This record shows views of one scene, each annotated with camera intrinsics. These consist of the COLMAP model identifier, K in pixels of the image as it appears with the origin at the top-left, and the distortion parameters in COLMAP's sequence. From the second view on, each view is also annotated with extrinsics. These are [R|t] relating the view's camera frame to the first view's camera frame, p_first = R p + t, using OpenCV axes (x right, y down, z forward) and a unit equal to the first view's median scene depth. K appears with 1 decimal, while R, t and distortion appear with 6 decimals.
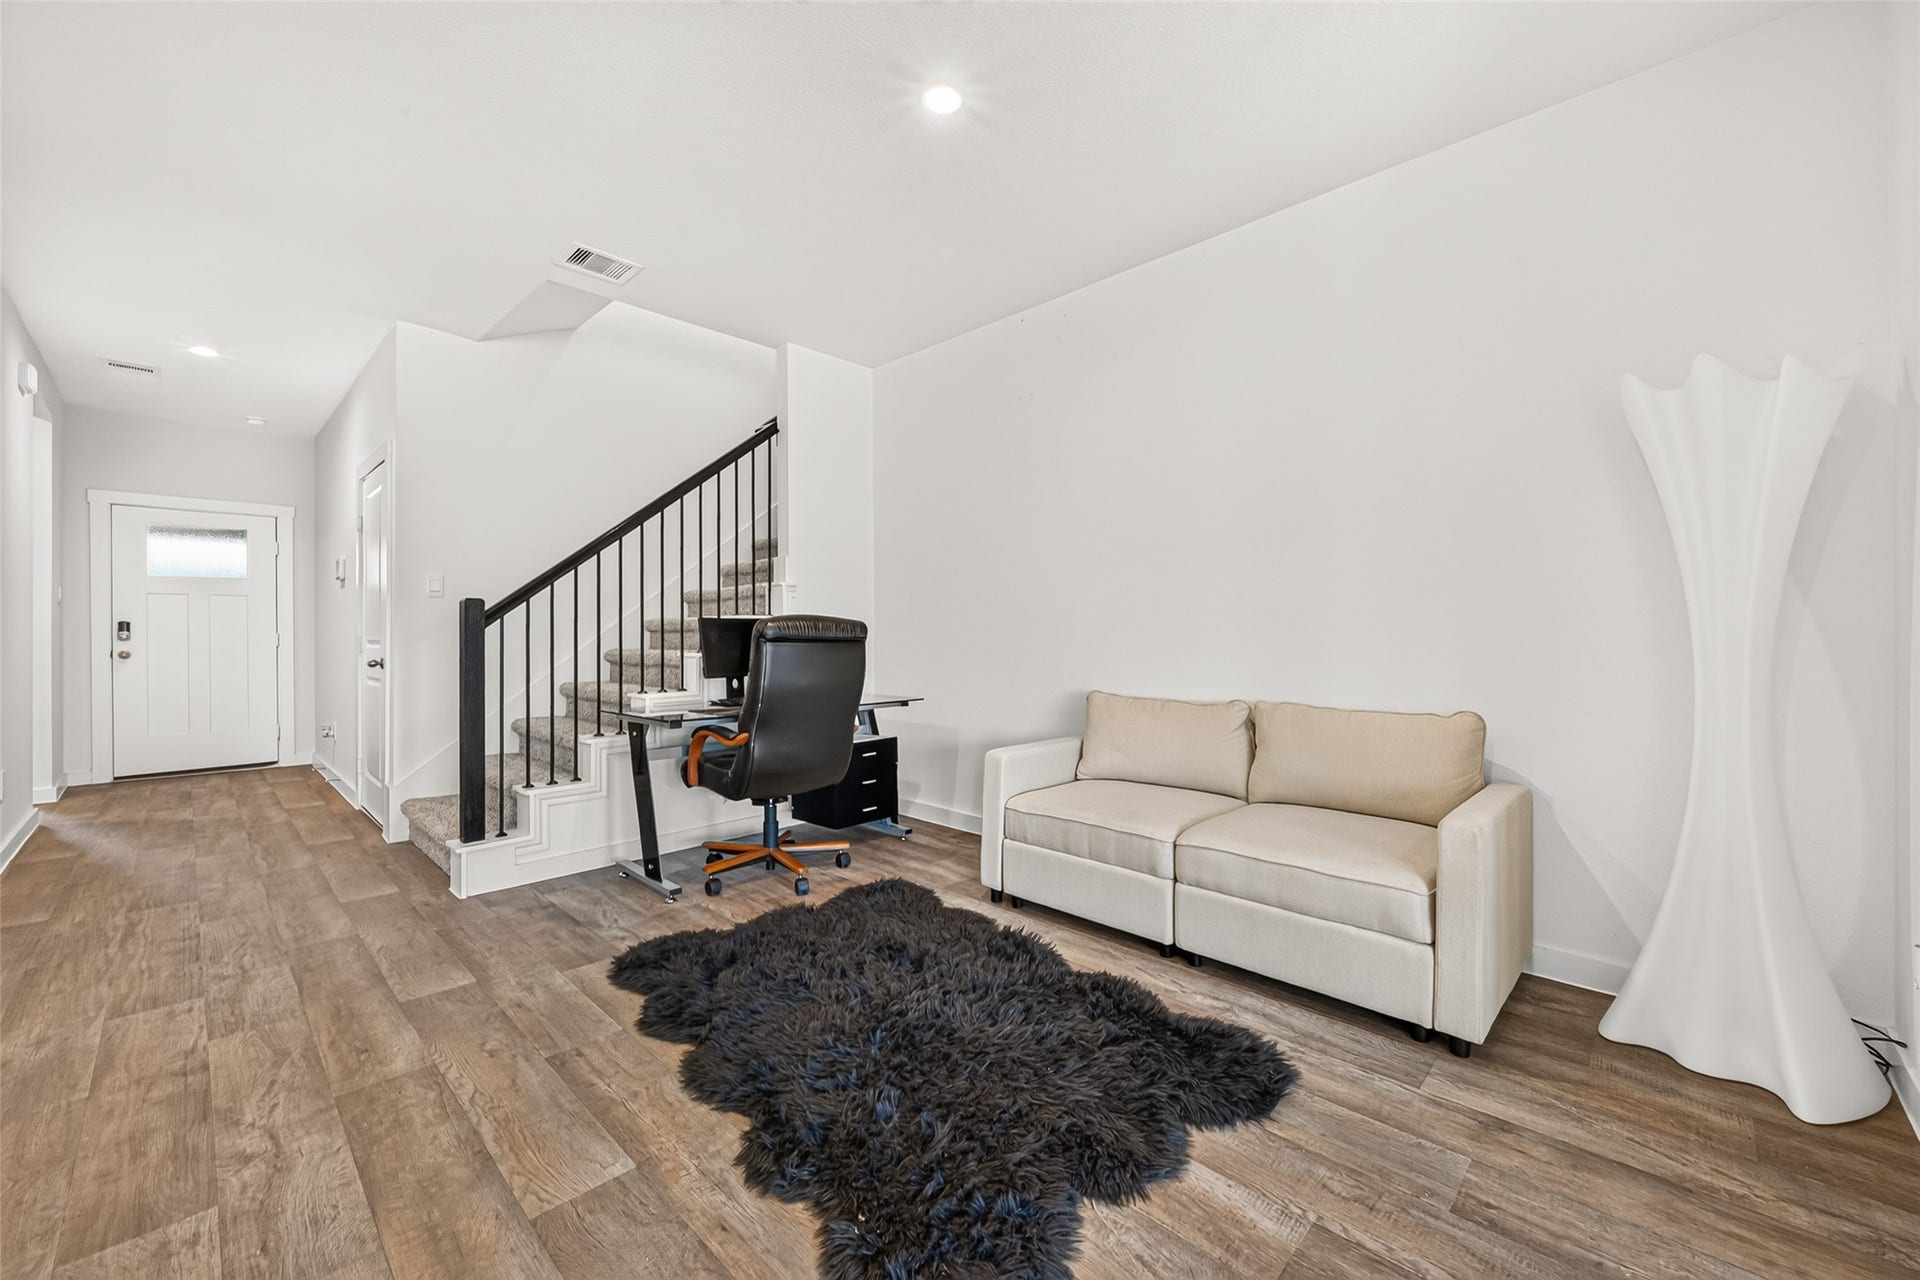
lens RADIAL K [[752.8, 0, 962.5], [0, 752.8, 637.9], [0, 0, 1]] dist [-0.003180, 0.001979]
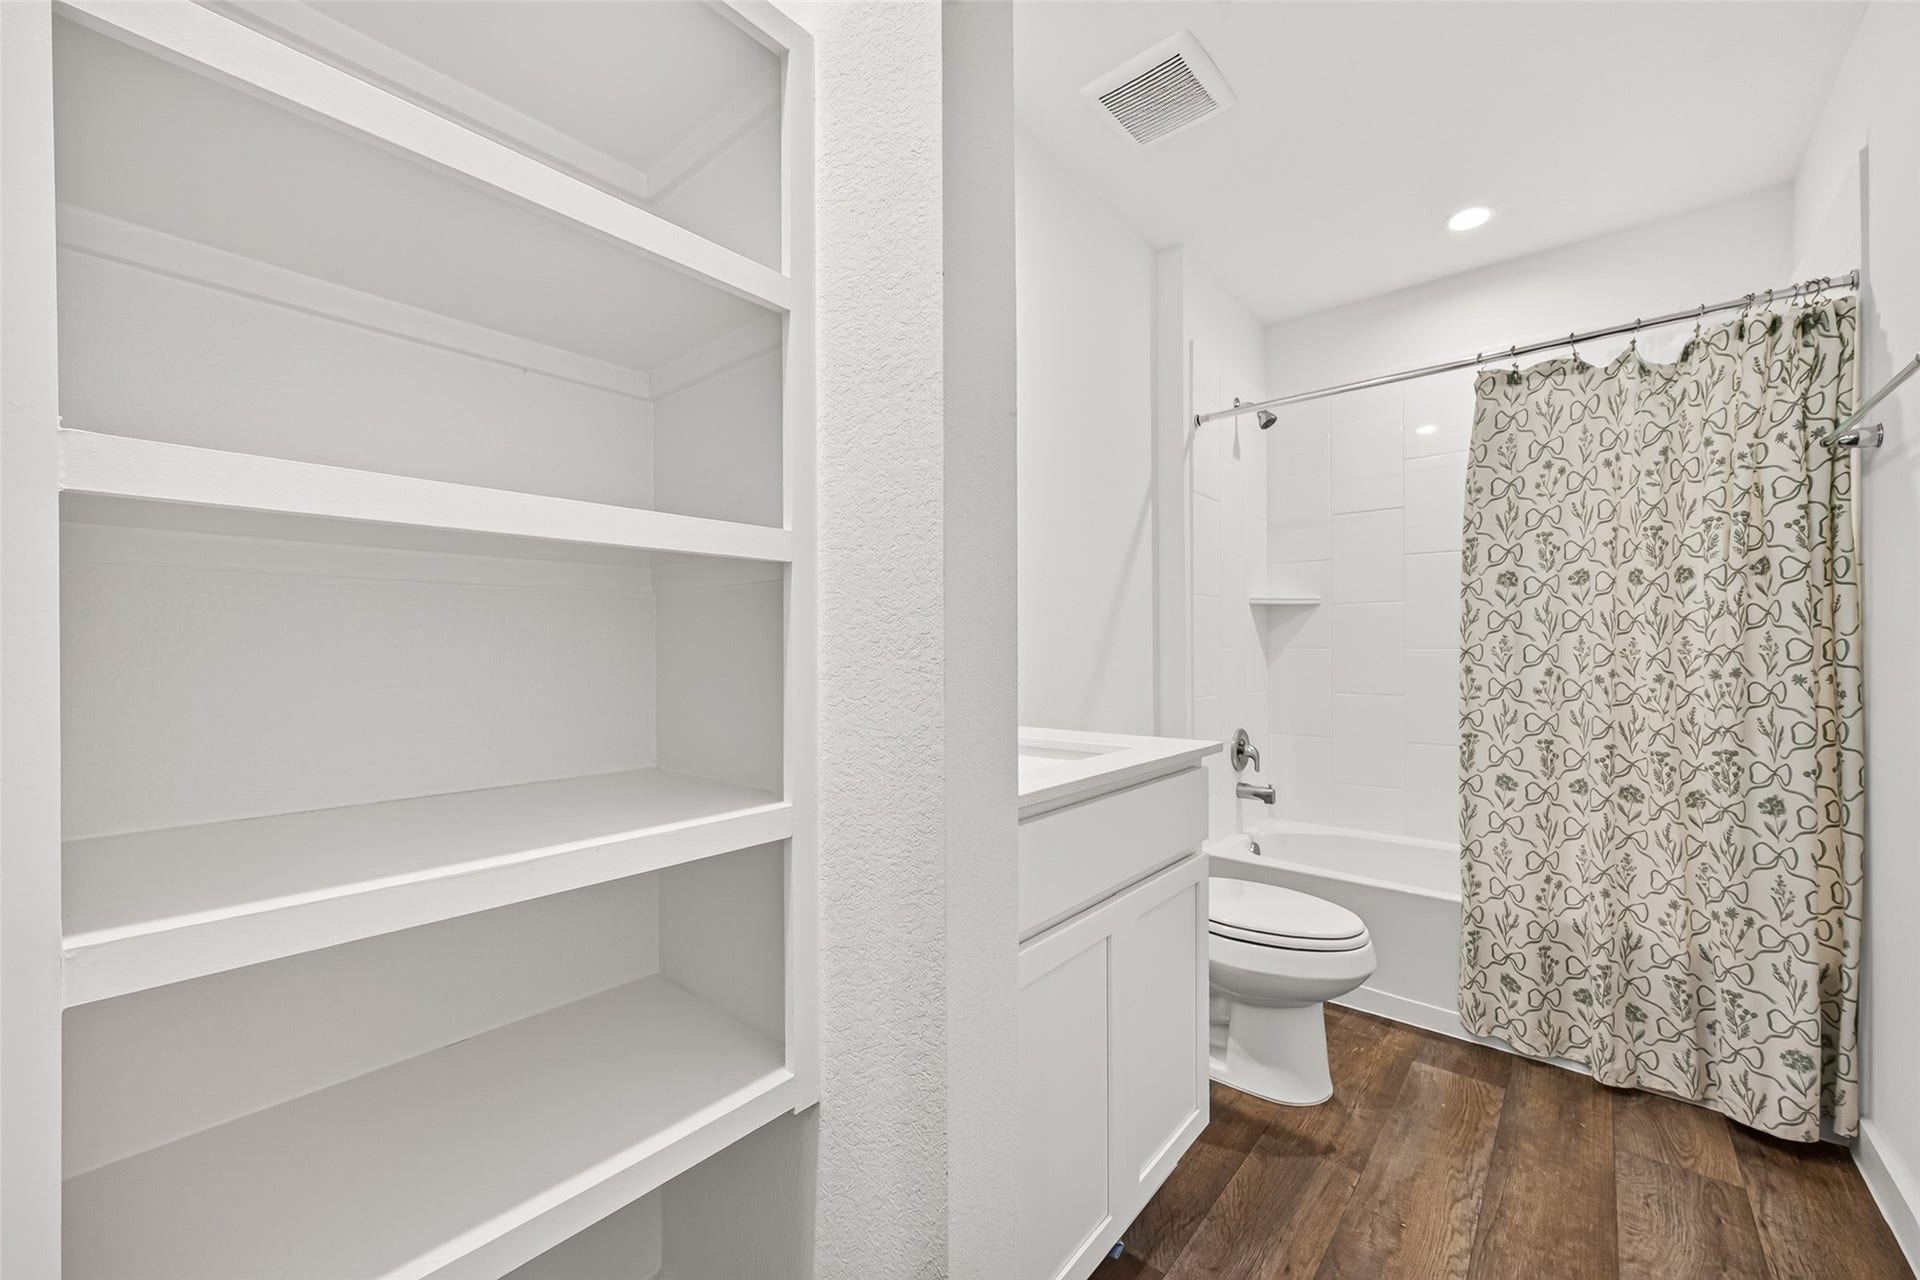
lens RADIAL K [[752.8, 0, 958.4], [0, 752.8, 649.8], [0, 0, 1]] dist [-0.003180, 0.001979]
pose [[-0.058288, 0.001128, 0.998299, -1.308311], [0.003896, 0.999992, -0.000902, -0.003644], [-0.998292, 0.003837, -0.058292, 1.445331]]
